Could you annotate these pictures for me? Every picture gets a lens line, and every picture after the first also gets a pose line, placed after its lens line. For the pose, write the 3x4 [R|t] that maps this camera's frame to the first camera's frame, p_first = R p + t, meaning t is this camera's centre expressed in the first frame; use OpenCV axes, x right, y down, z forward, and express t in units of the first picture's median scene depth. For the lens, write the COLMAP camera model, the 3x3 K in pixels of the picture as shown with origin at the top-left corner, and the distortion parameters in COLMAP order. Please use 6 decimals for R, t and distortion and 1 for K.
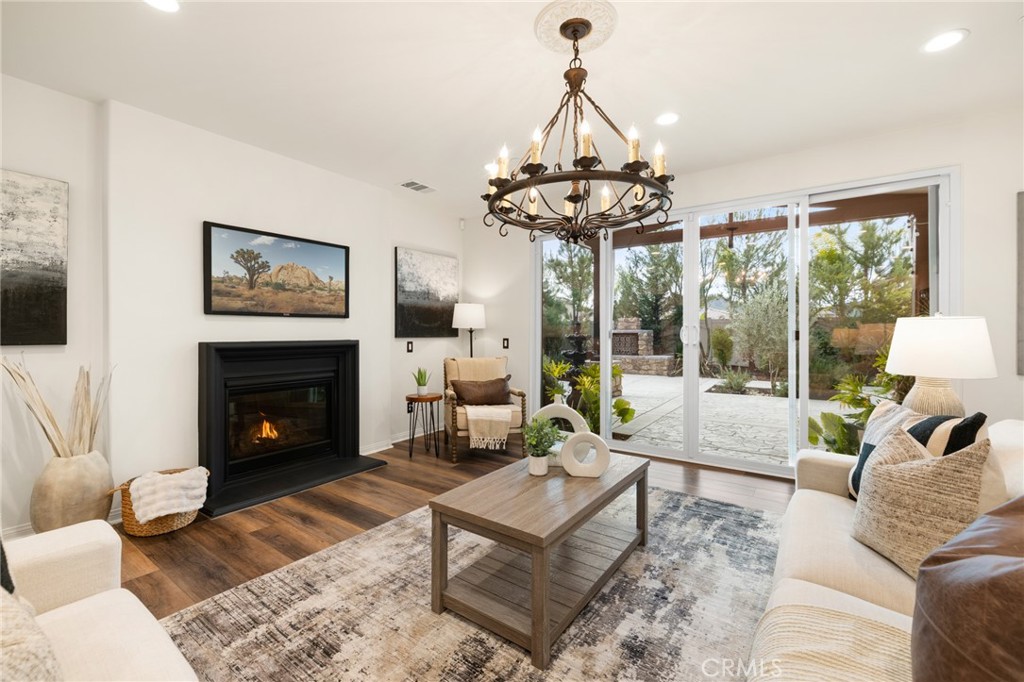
lens RADIAL K [[431.4, 0, 509.7], [0, 431.4, 334.8], [0, 0, 1]] dist [-0.001421, -0.000414]
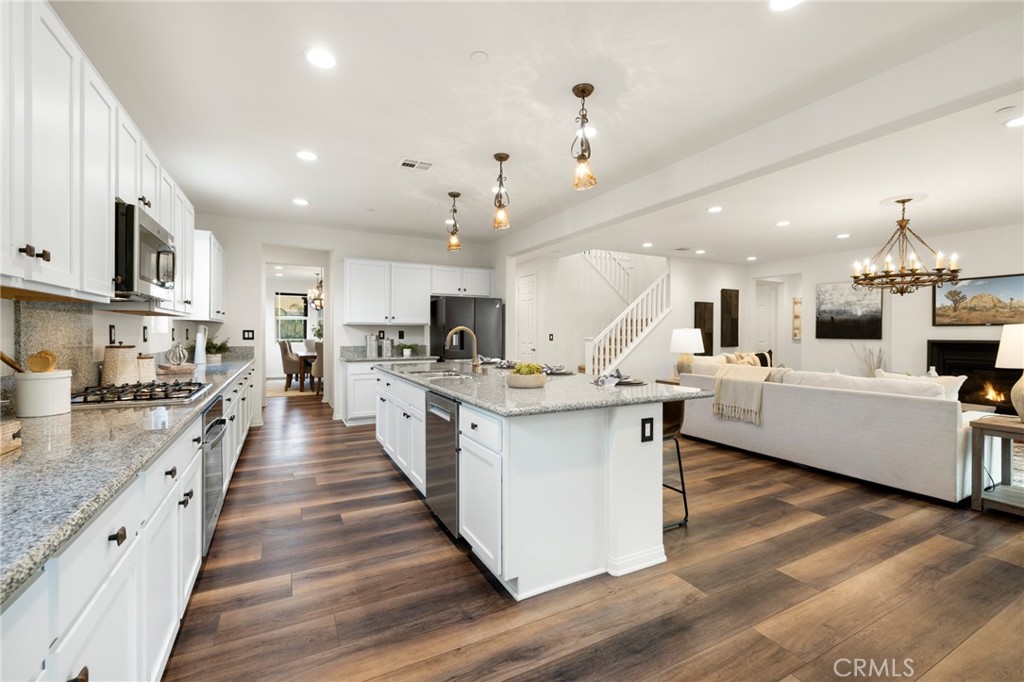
lens RADIAL K [[431.4, 0, 509.7], [0, 431.4, 334.8], [0, 0, 1]] dist [-0.001421, -0.000414]
pose [[-0.450374, 0.000385, -0.892840, 1.976570], [-0.009047, 0.999947, 0.004995, 0.002136], [0.892794, 0.010328, -0.450346, 0.111762]]
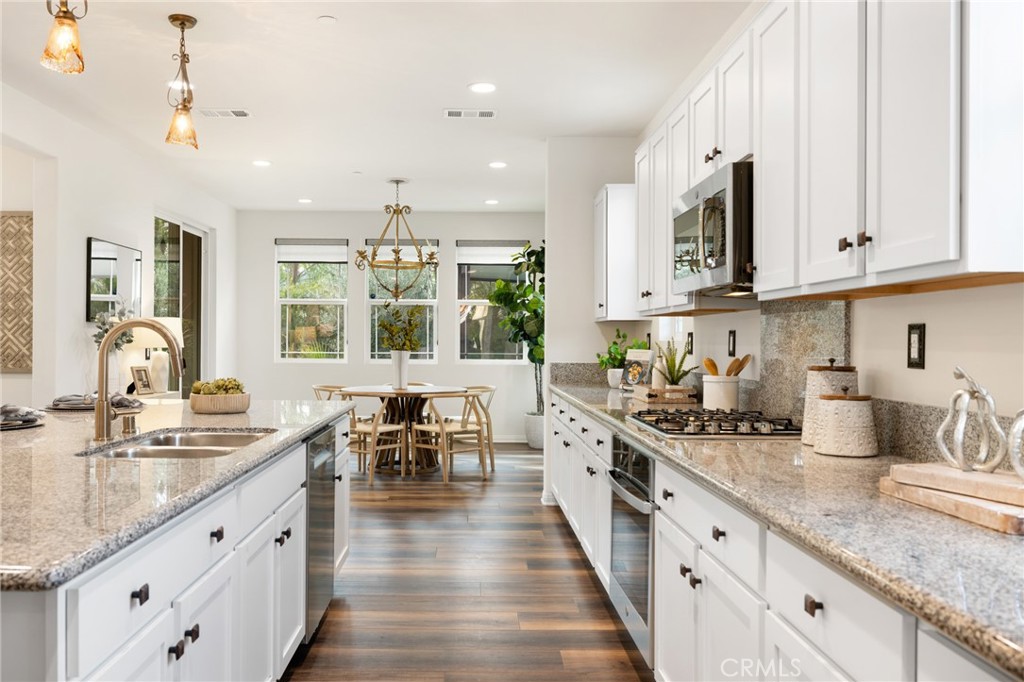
lens RADIAL K [[829.4, 0, 466.0], [0, 829.4, 340.7], [0, 0, 1]] dist [-0.003617, -0.000708]
pose [[0.815754, 0.004444, 0.578382, 0.857126], [-0.003206, 0.999990, -0.003161, 0.011033], [-0.578390, 0.000725, 0.815760, -1.318036]]
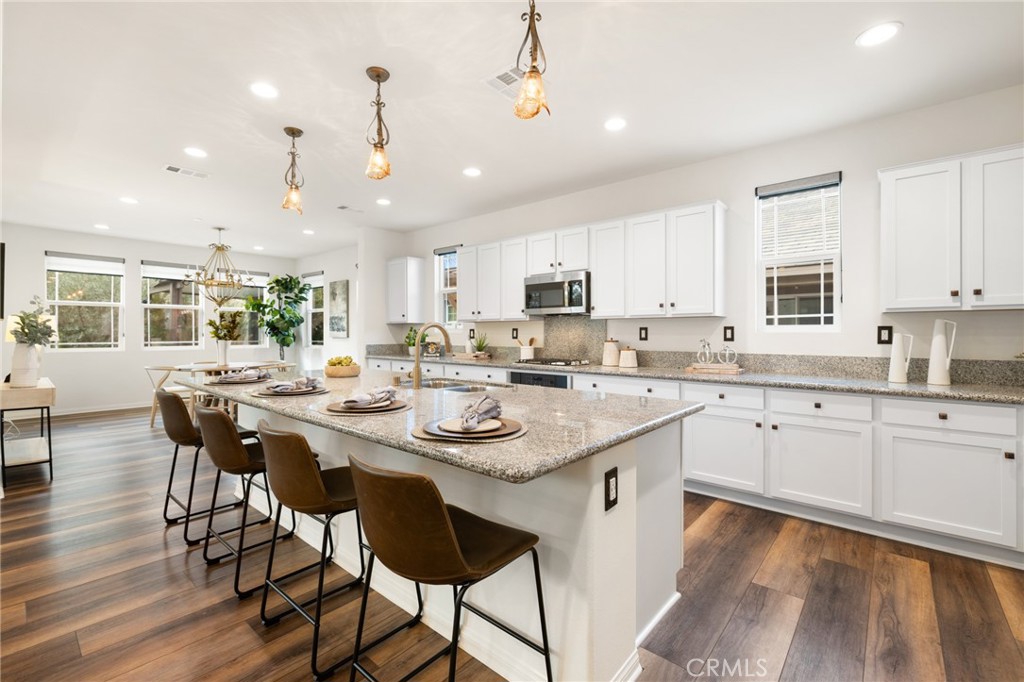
lens RADIAL K [[445.6, 0, 493.0], [0, 445.6, 331.8], [0, 0, 1]] dist [0.059461, -0.000251]
pose [[0.113548, 0.001681, 0.993531, 0.251631], [0.005344, 0.999983, -0.002302, 0.006774], [-0.993518, 0.005571, 0.113537, -0.688497]]
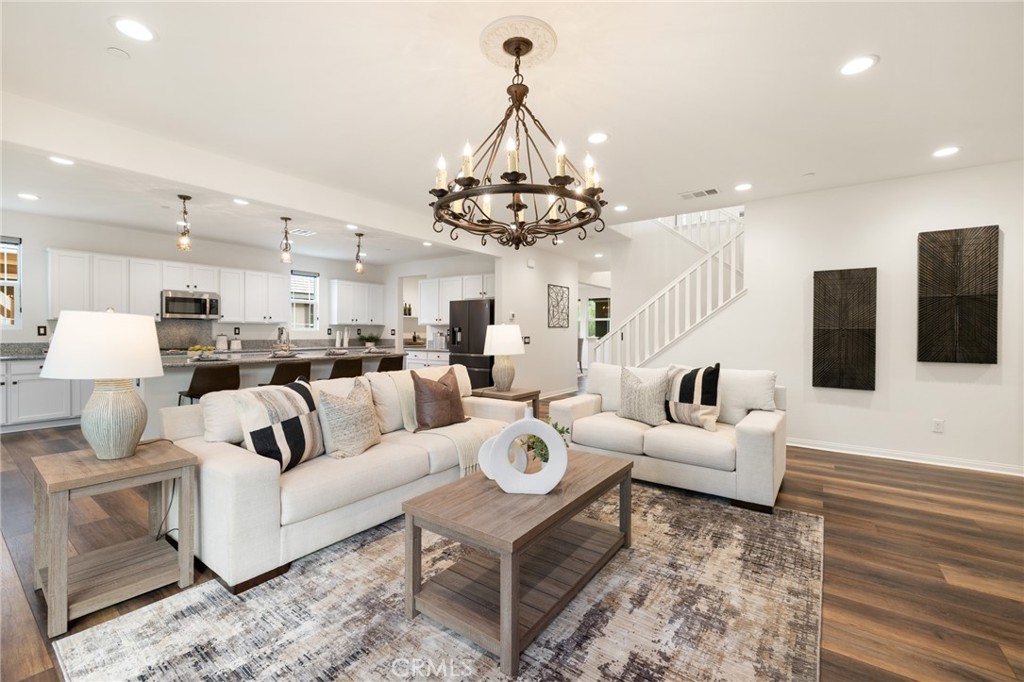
lens RADIAL K [[431.4, 0, 509.7], [0, 431.4, 334.8], [0, 0, 1]] dist [-0.001421, -0.000414]
pose [[-0.999969, -0.005440, 0.005651, 0.104370], [-0.005358, 0.999882, 0.014401, -0.008484], [-0.005728, 0.014370, -0.999880, 1.318317]]
